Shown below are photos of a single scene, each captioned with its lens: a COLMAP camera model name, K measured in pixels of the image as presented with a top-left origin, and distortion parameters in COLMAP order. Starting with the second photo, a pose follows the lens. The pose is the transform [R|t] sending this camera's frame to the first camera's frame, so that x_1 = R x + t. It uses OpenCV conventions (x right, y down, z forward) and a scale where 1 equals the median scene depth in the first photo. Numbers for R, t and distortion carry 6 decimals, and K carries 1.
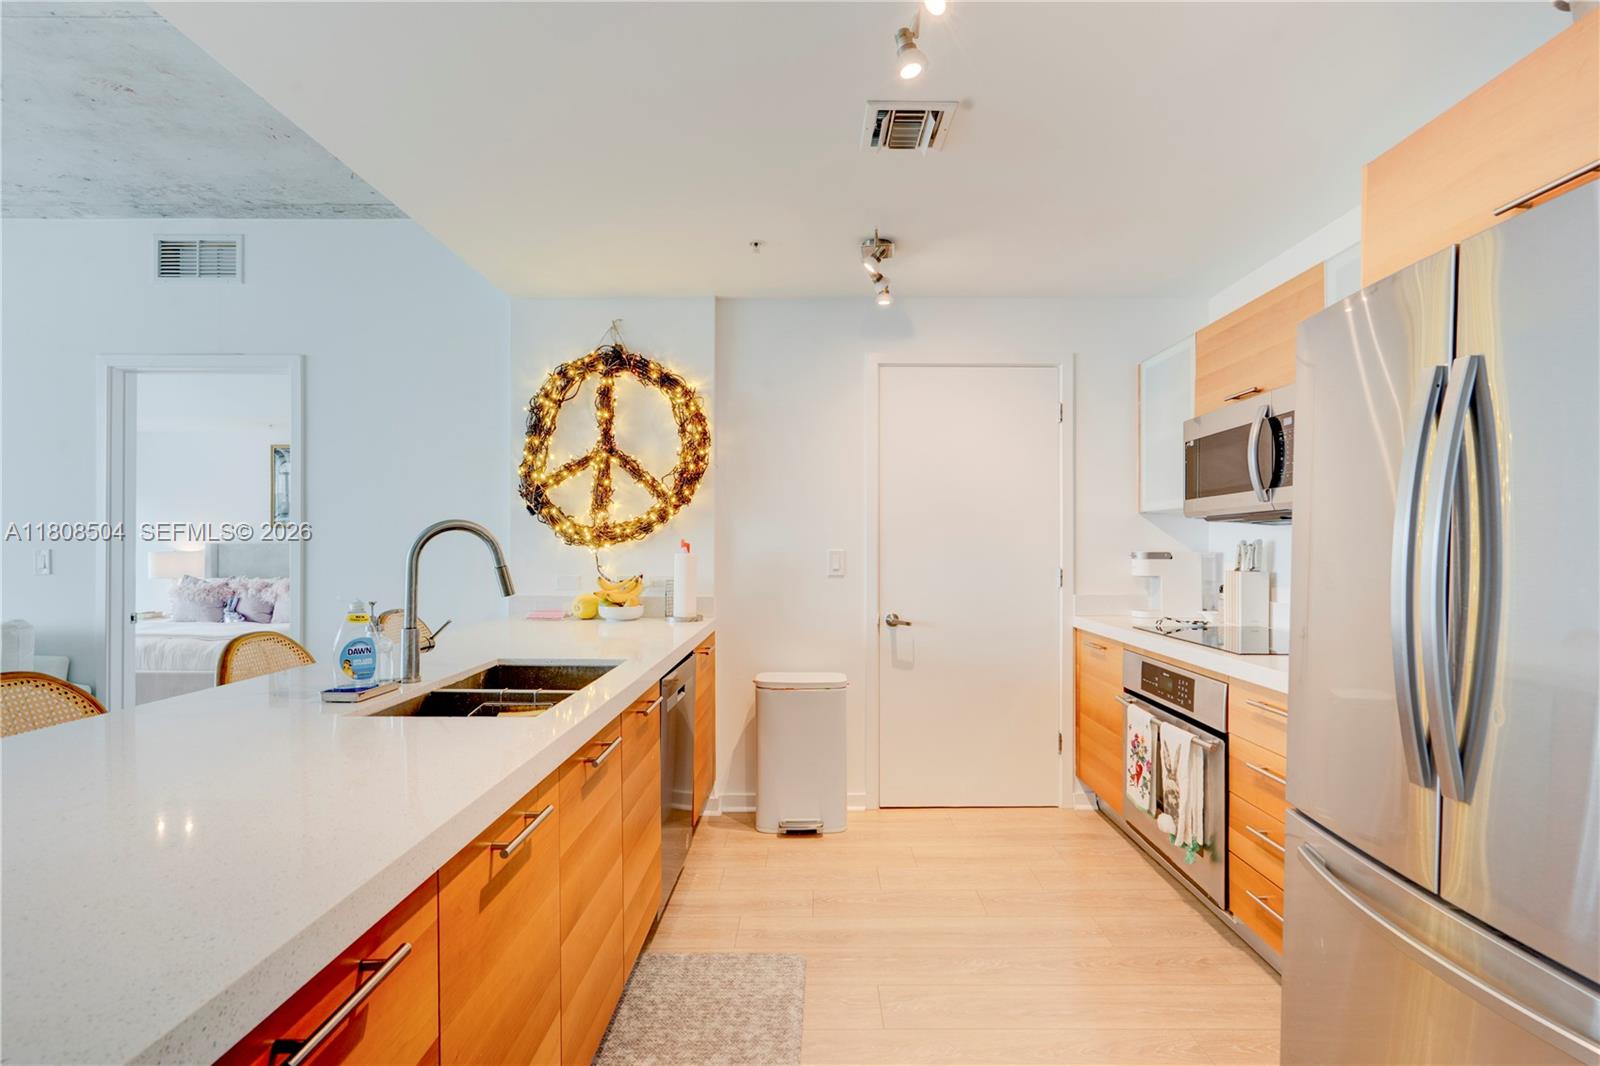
lens RADIAL K [[747.5, 0, 832.2], [0, 747.5, 542.1], [0, 0, 1]] dist [-0.003010, 0.000759]
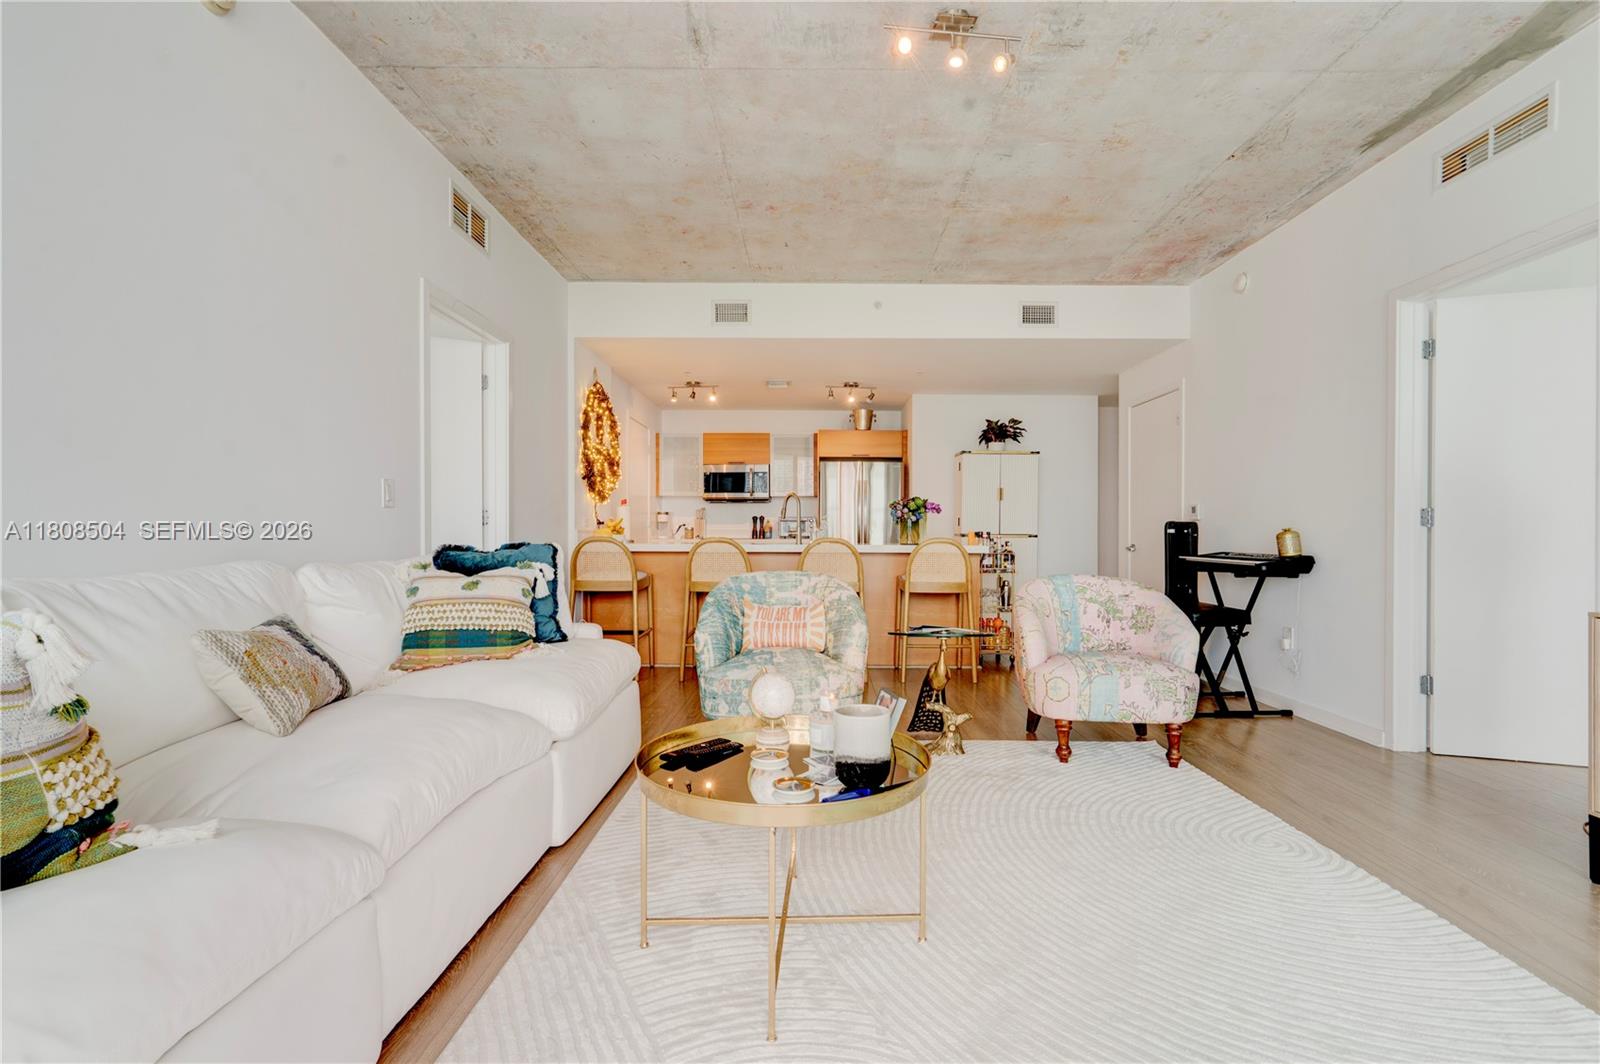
lens RADIAL K [[722.7, 0, 821.6], [0, 722.7, 534.2], [0, 0, 1]] dist [-0.001327, 0.000225]
pose [[-0.007448, -0.002342, 0.999970, -1.962757], [-0.004145, 0.999989, 0.002311, 0.074709], [-0.999964, -0.004128, -0.007457, 0.508014]]
